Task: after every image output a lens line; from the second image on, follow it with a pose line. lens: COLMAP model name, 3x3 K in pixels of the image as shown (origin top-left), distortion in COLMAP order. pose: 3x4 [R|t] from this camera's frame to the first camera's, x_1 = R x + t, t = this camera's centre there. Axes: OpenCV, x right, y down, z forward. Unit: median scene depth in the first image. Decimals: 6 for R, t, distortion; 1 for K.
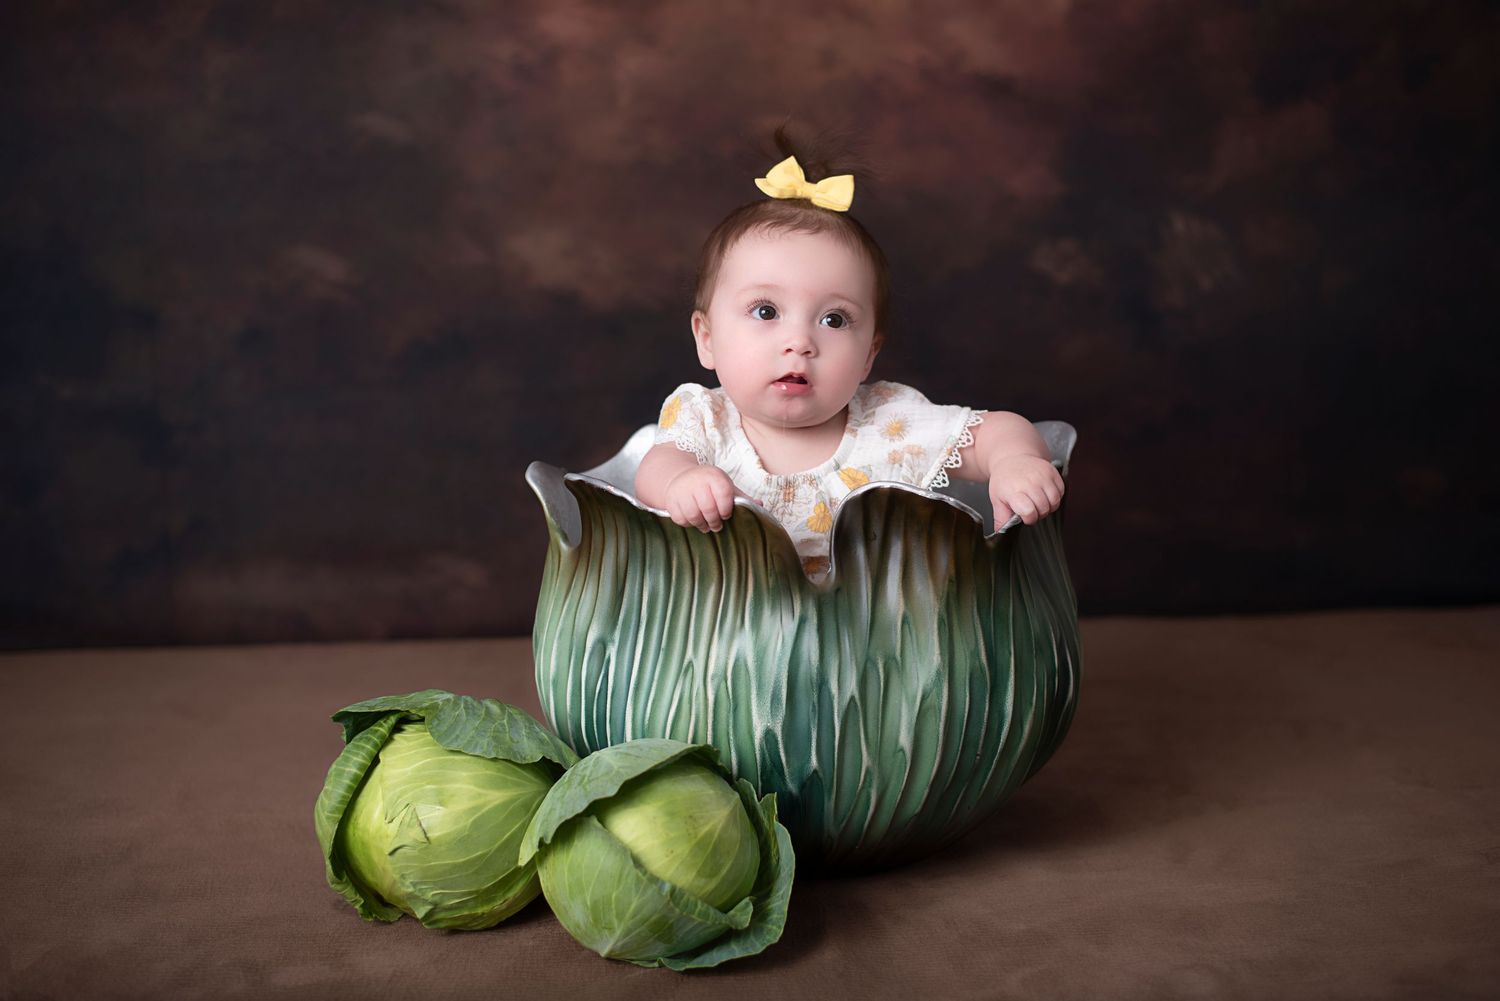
lens RADIAL K [[2248.5, 0, 750.0], [0, 2248.5, 500.5], [0, 0, 1]] dist [-0.131276, 0.015129]
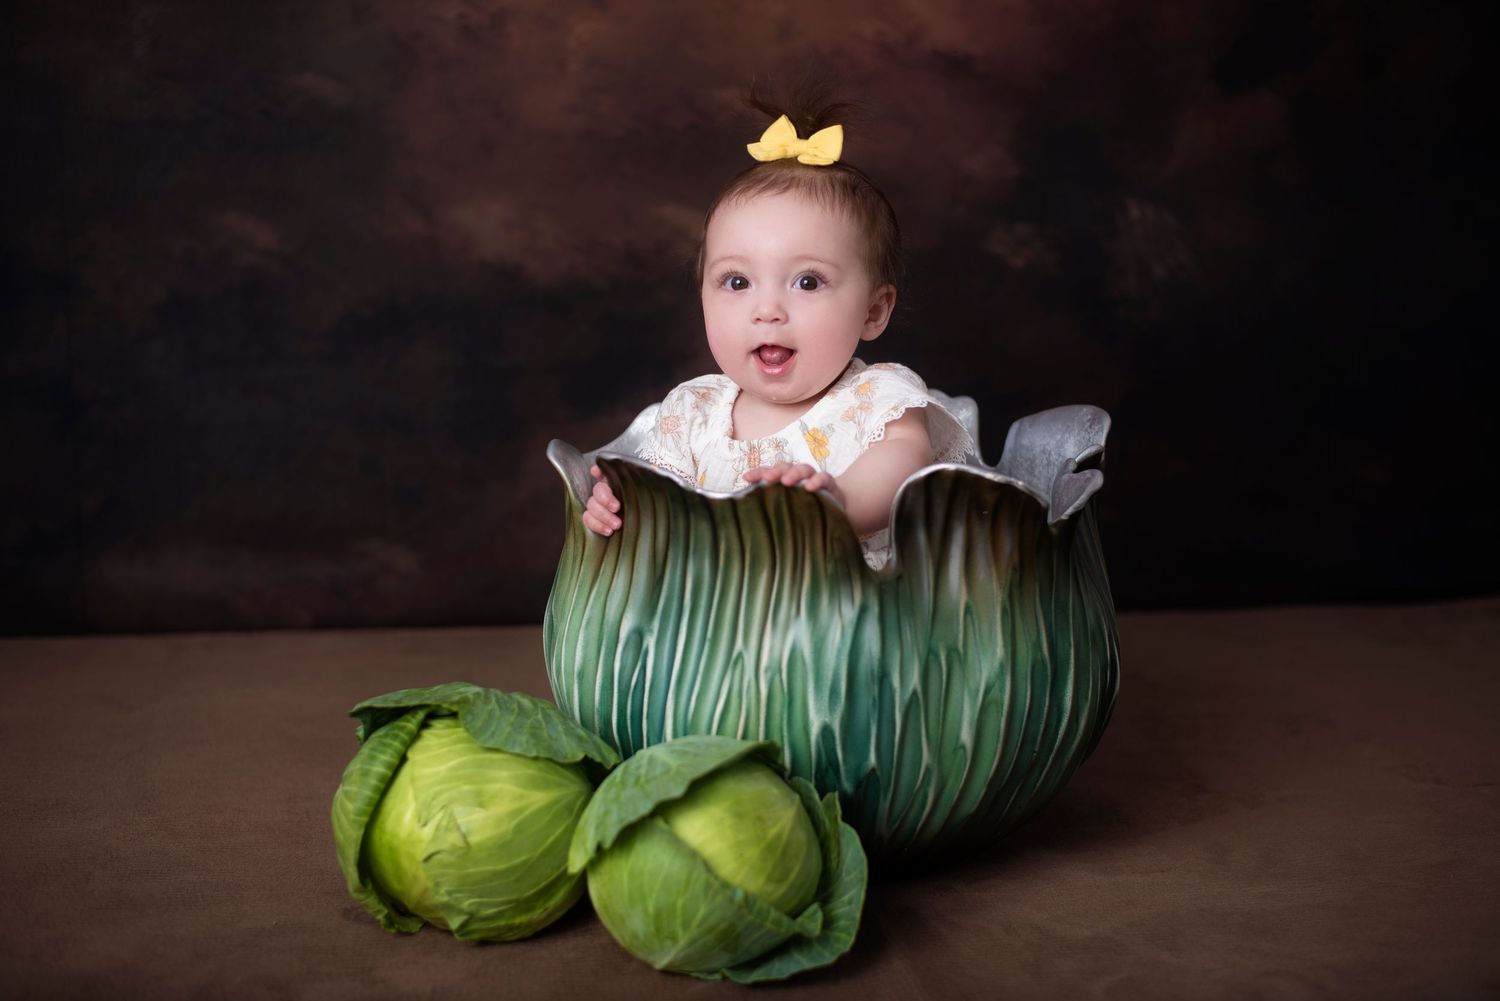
lens RADIAL K [[2248.5, 0, 750.0], [0, 2248.5, 500.5], [0, 0, 1]] dist [-0.131276, 0.015129]
pose [[0.994787, 0.010093, 0.101472, -0.119291], [-0.010284, 0.999946, 0.001354, 0.006725], [-0.101453, -0.002390, 0.994837, 0.065822]]
